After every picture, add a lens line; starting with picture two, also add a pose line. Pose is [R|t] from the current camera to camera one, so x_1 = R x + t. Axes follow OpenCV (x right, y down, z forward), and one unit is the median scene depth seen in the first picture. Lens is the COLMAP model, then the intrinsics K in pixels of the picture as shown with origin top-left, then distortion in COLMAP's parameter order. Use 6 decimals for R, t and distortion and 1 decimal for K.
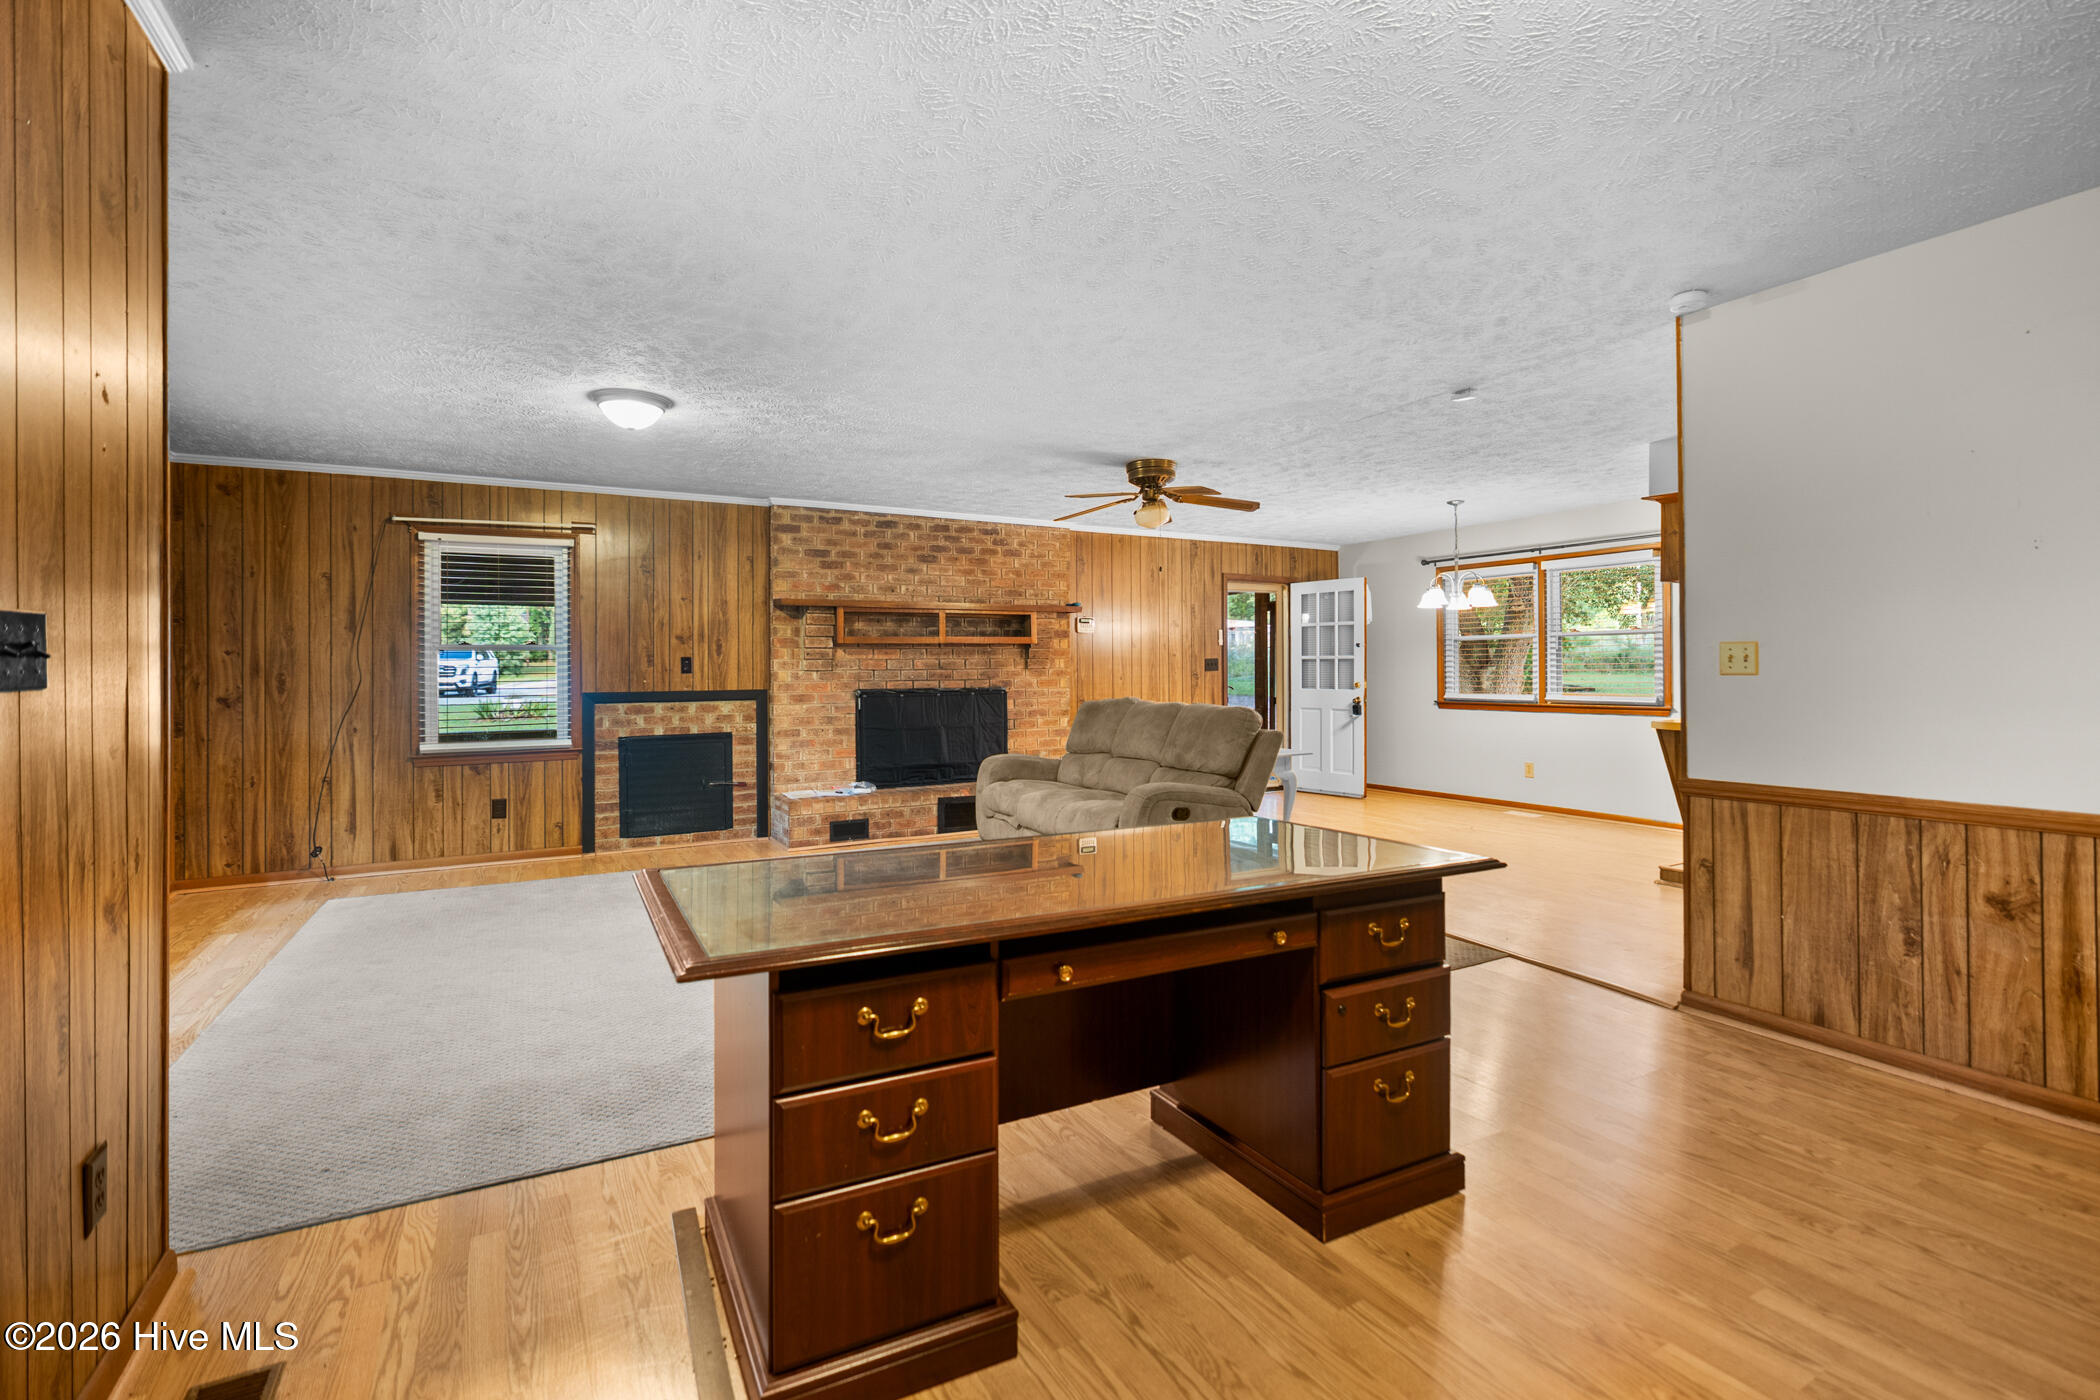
lens RADIAL K [[957.0, 0, 1042.8], [0, 957.0, 669.7], [0, 0, 1]] dist [-0.002492, 0.000238]
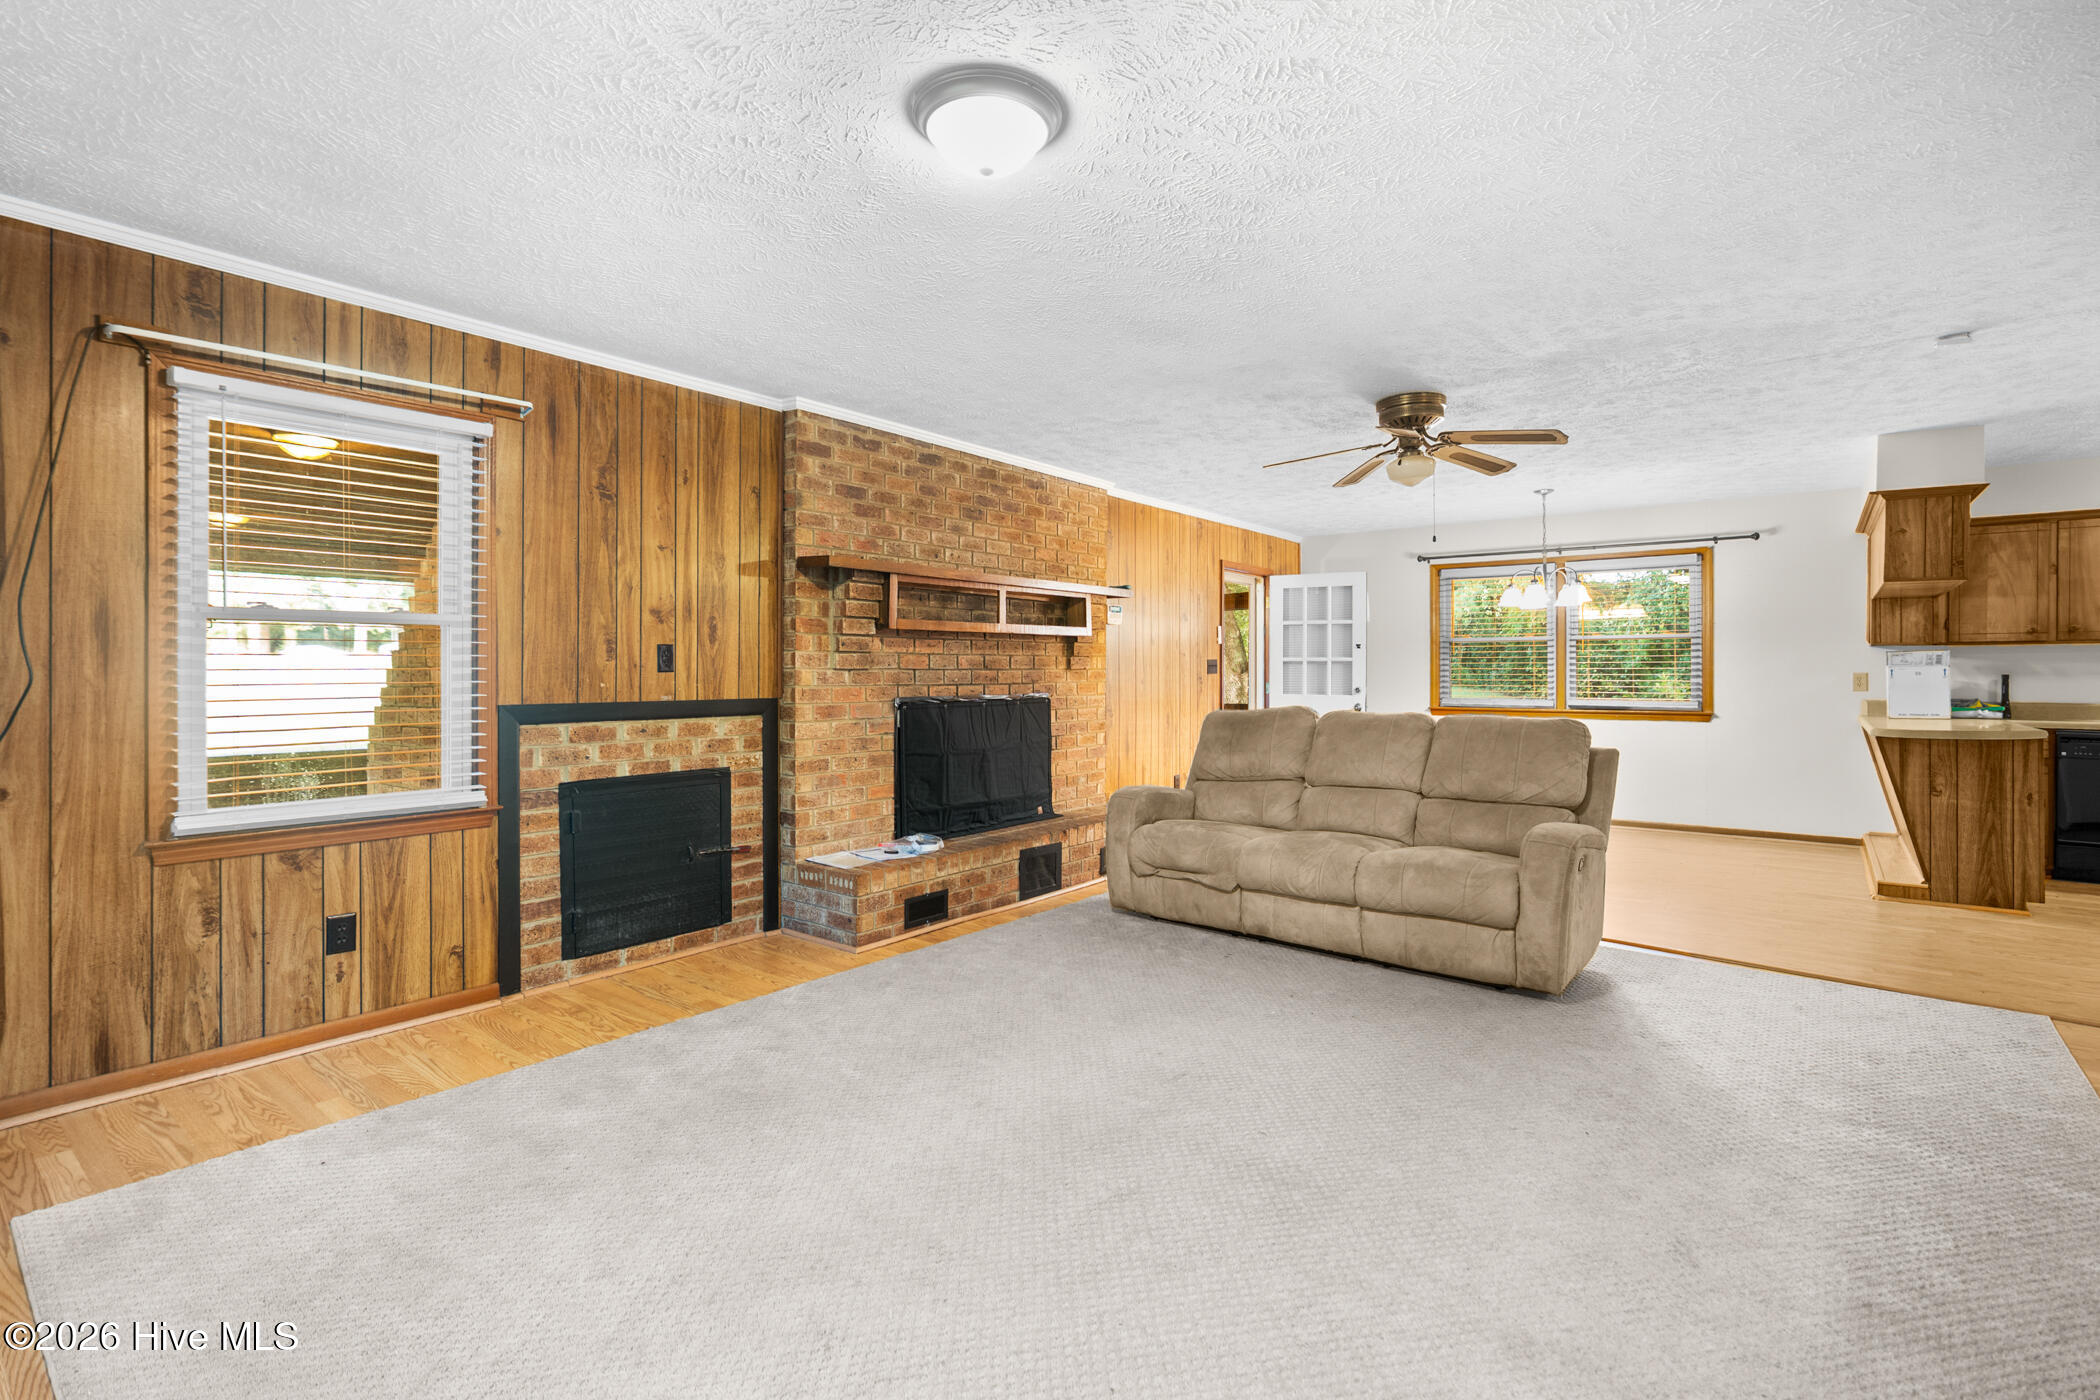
lens RADIAL K [[977.1, 0, 1050.2], [0, 977.1, 675.3], [0, 0, 1]] dist [-0.000040, 0.000869]
pose [[0.919473, 0.005814, 0.393110, -0.383774], [-0.005920, 0.999982, -0.000944, 0.004967], [-0.393108, -0.001459, 0.919491, 0.334078]]
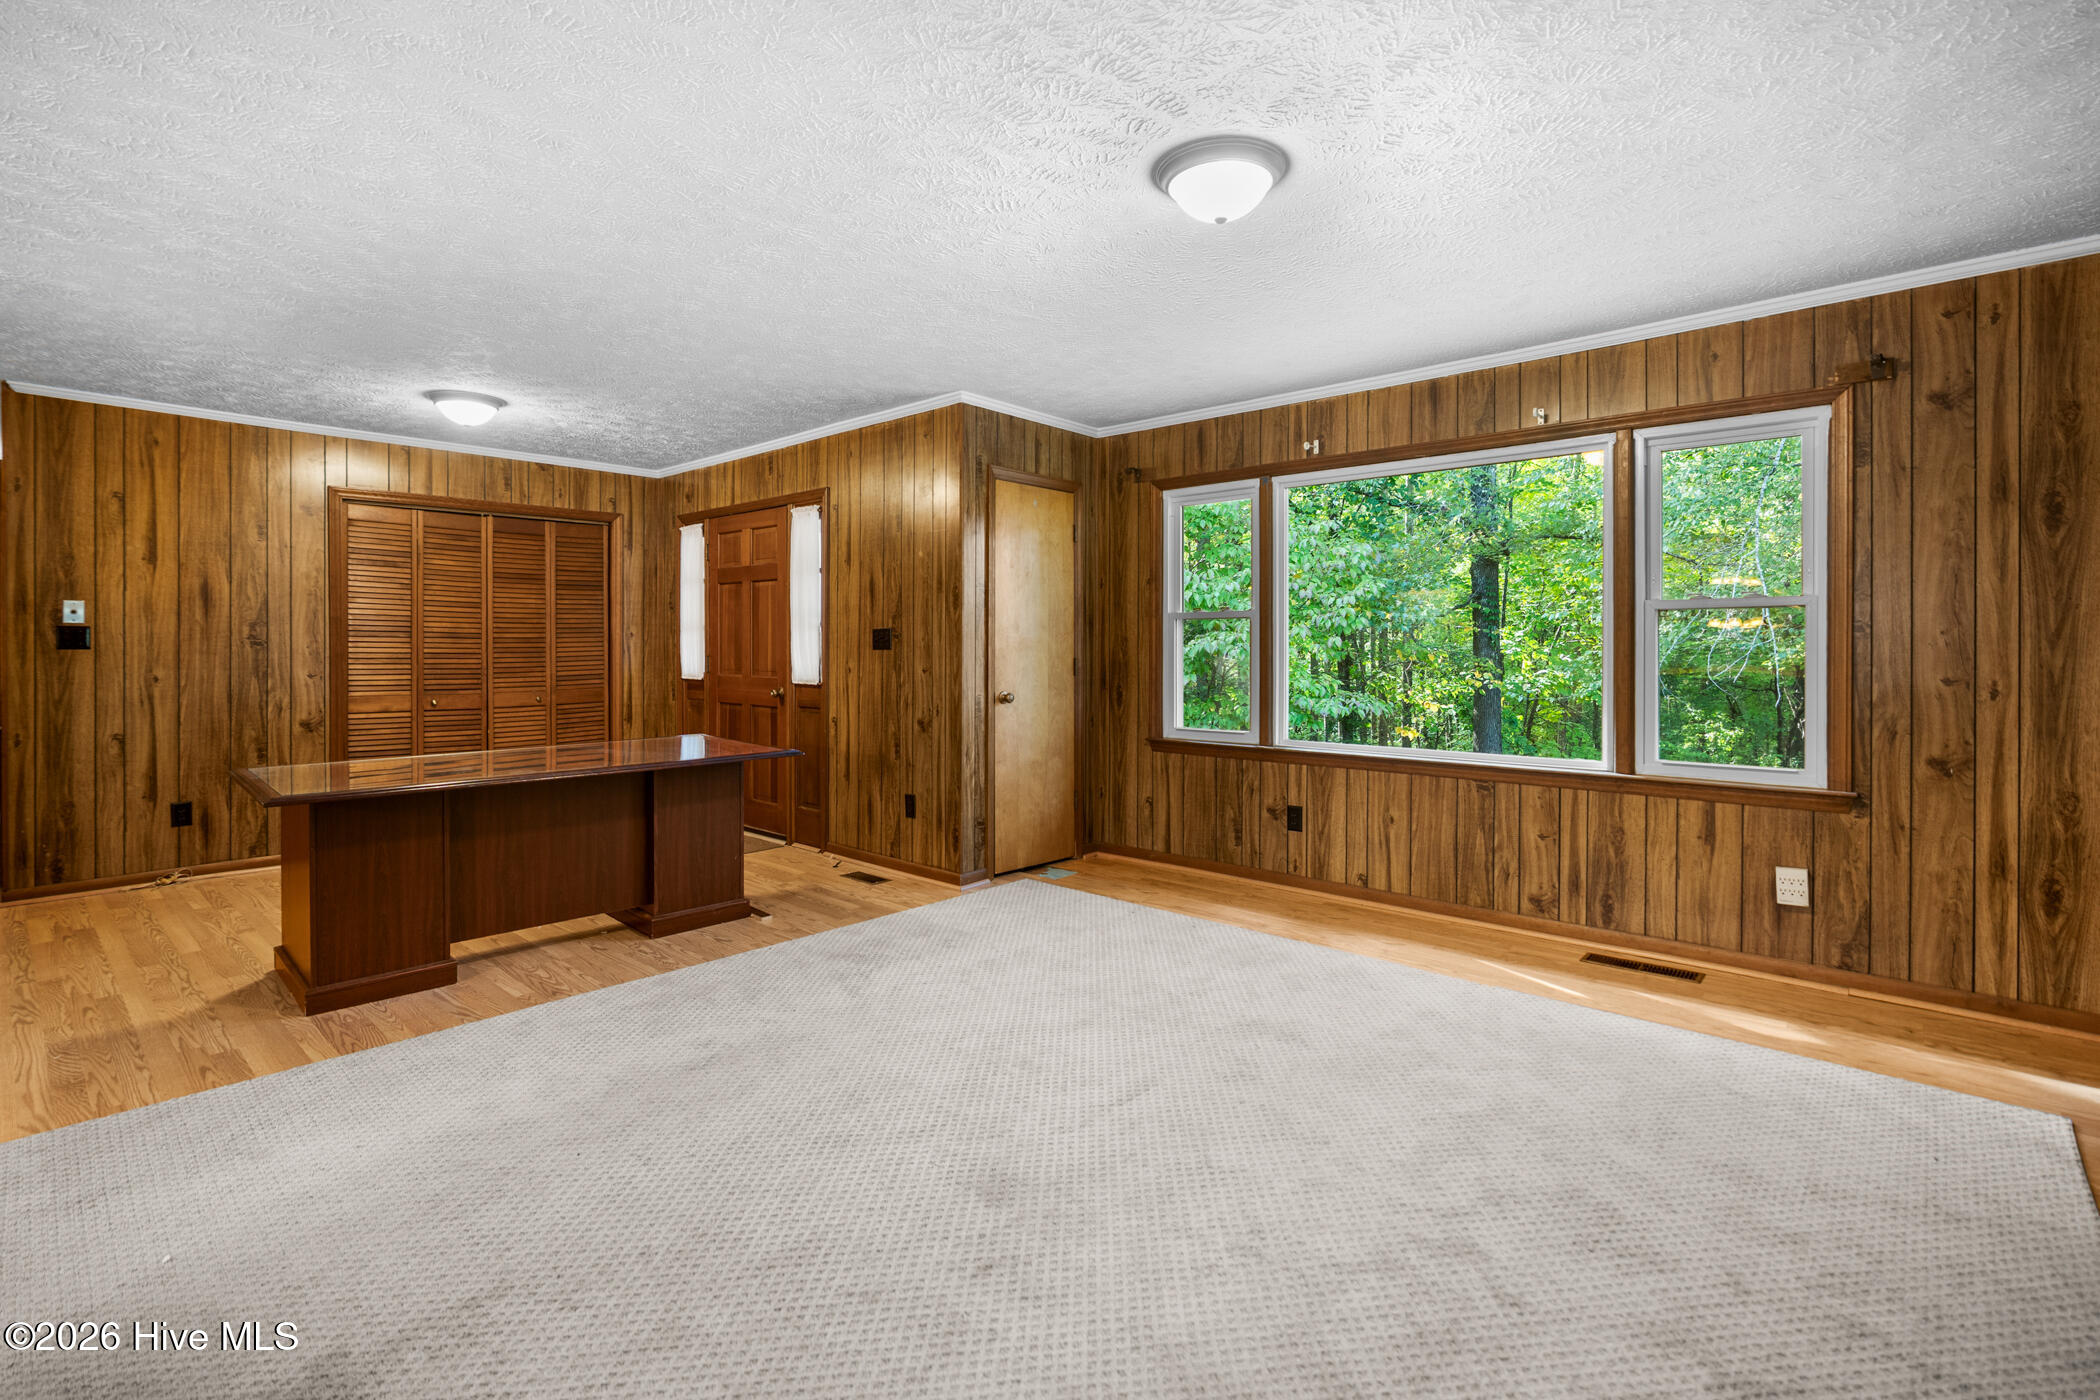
lens RADIAL K [[958.0, 0, 1048.2], [0, 958.0, 648.6], [0, 0, 1]] dist [-0.016213, 0.005092]
pose [[-0.946197, 0.007237, -0.323510, -0.097459], [0.007349, 0.999973, 0.000876, 0.004785], [0.323508, -0.001549, -0.946224, 0.956747]]
